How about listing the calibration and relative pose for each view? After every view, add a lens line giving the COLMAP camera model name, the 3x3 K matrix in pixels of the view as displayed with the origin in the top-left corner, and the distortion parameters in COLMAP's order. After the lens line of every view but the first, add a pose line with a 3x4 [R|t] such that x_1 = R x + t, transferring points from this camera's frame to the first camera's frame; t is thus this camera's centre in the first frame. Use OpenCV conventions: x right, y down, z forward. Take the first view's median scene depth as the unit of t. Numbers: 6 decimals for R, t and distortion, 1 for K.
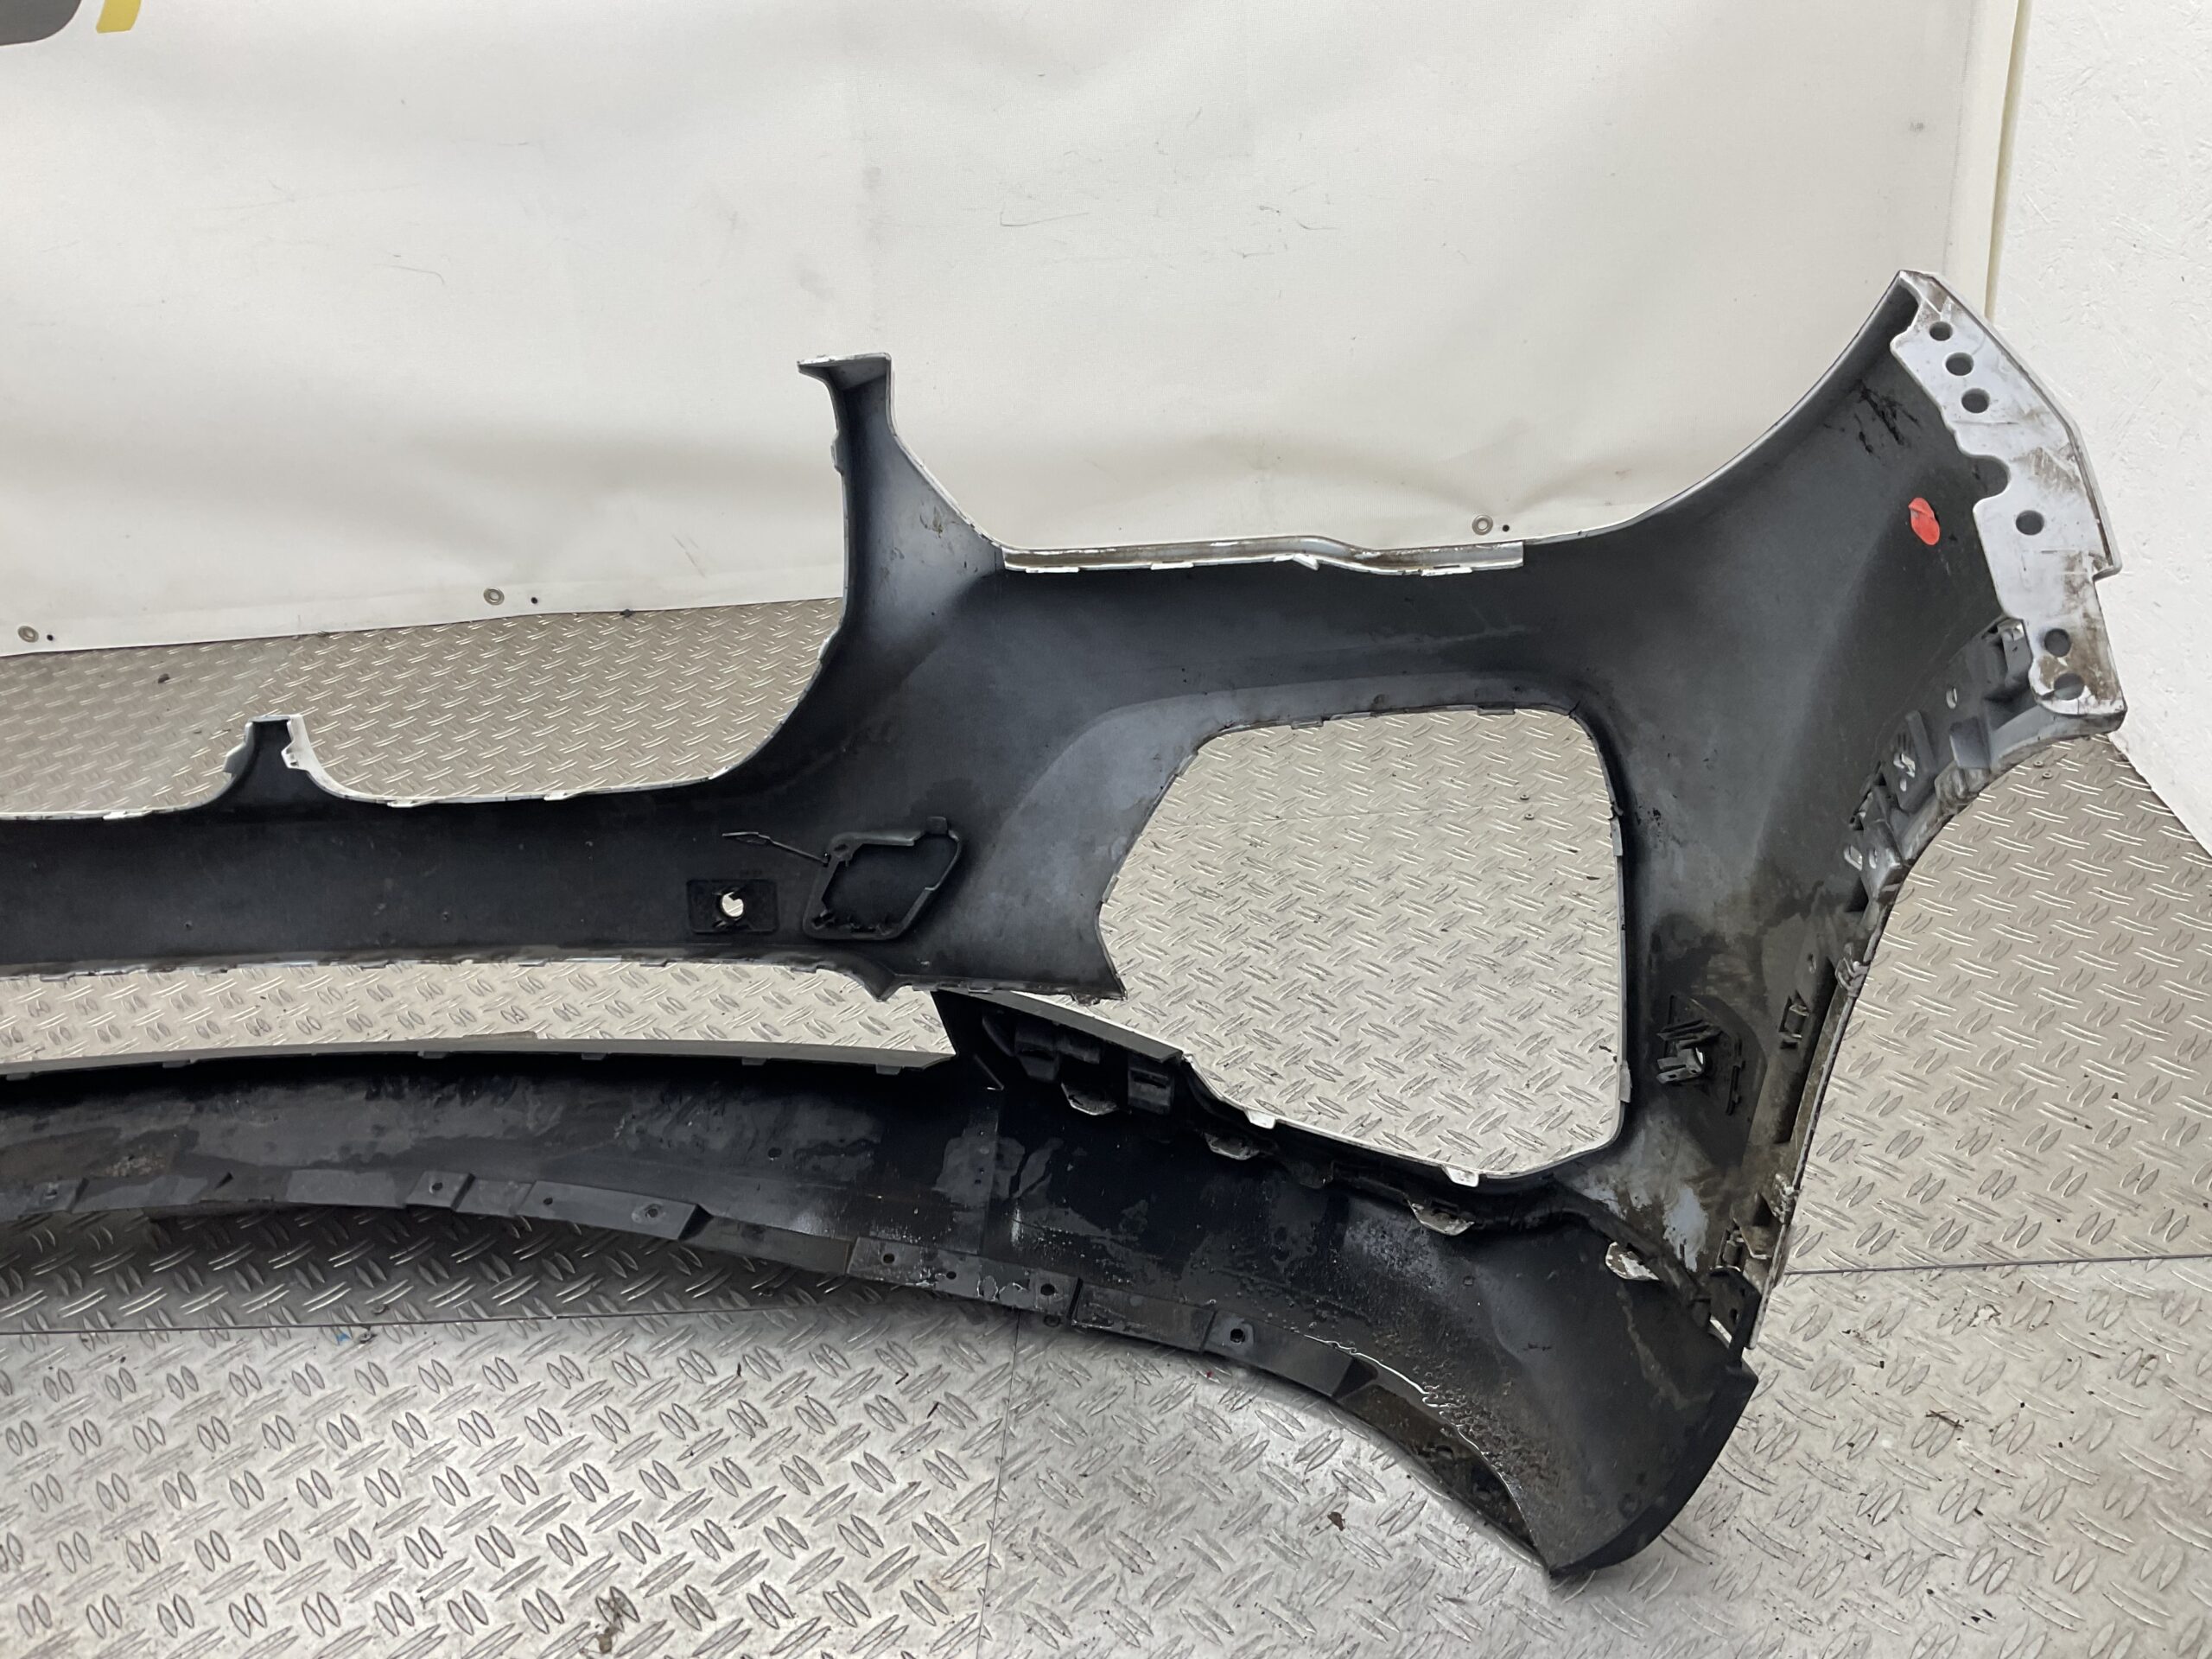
lens RADIAL K [[1816.0, 0, 1103.1], [0, 1816.0, 821.9], [0, 0, 1]] dist [0.068285, -0.125647]
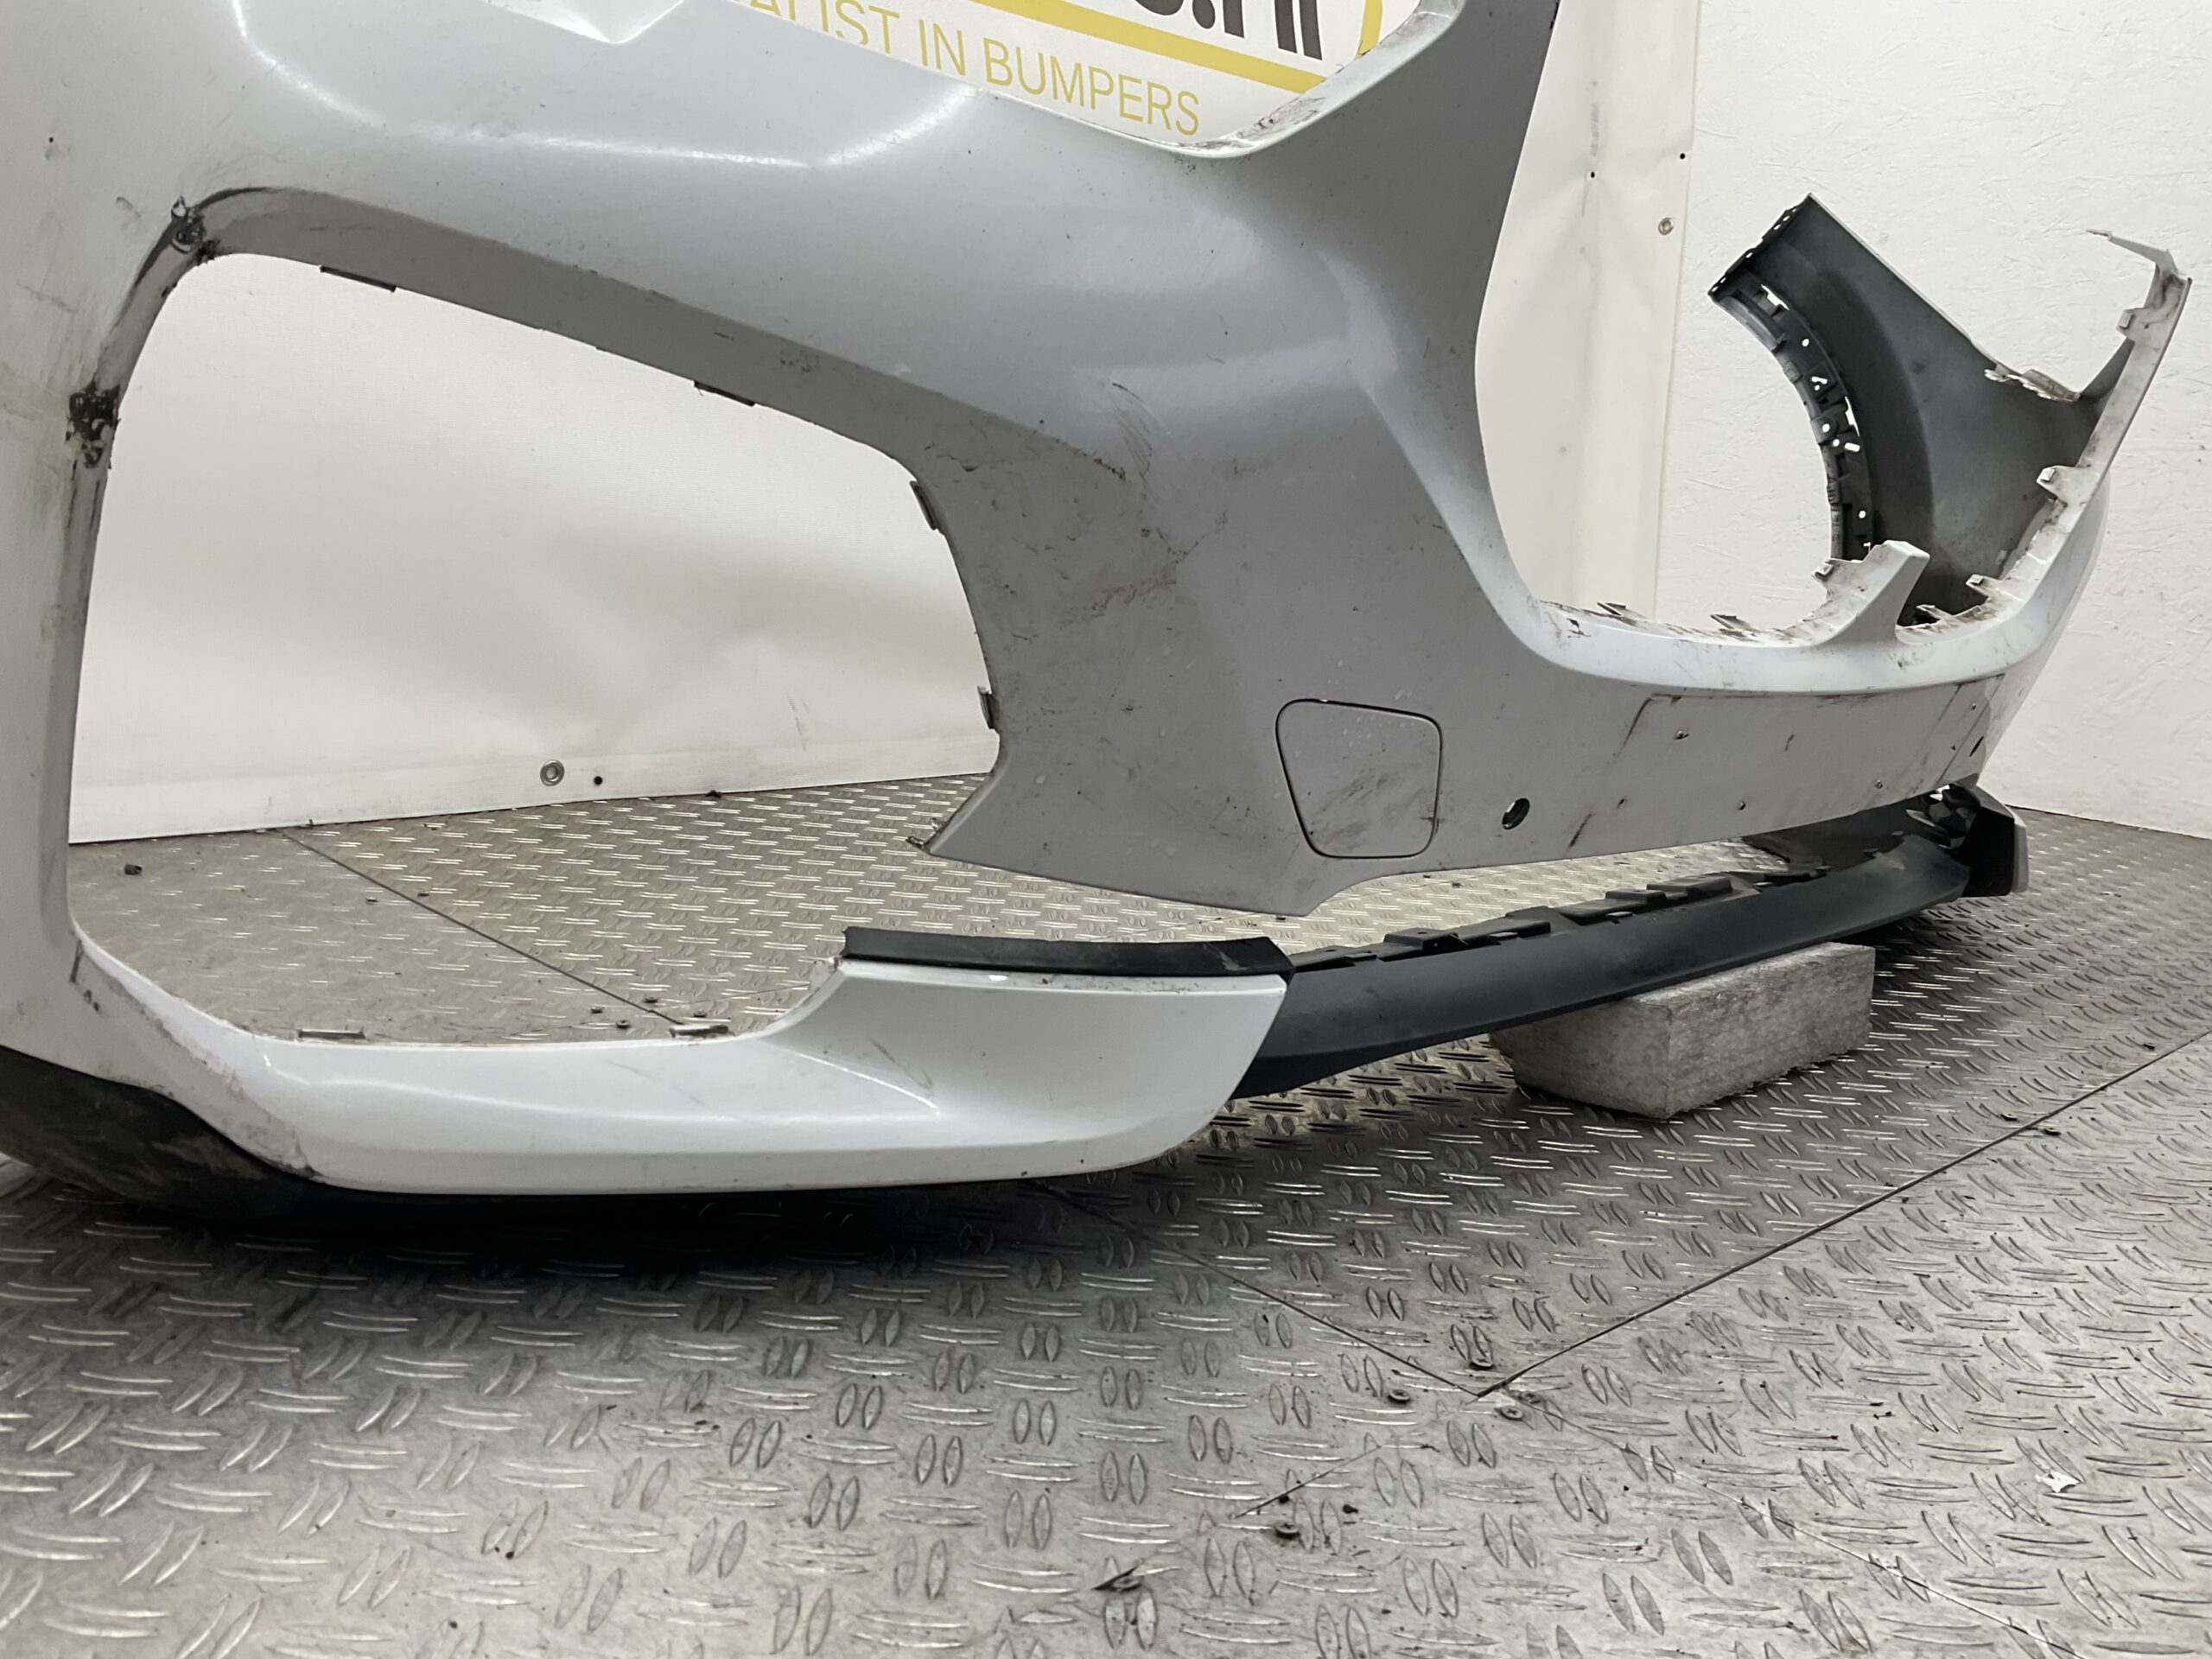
lens RADIAL K [[1816.0, 0, 1100.2], [0, 1816.0, 834.5], [0, 0, 1]] dist [0.068285, -0.125647]
pose [[0.676751, 0.008457, 0.736164, -1.576236], [0.243147, 0.941258, -0.234337, 0.278892], [-0.694902, 0.337583, 0.634940, 0.817312]]
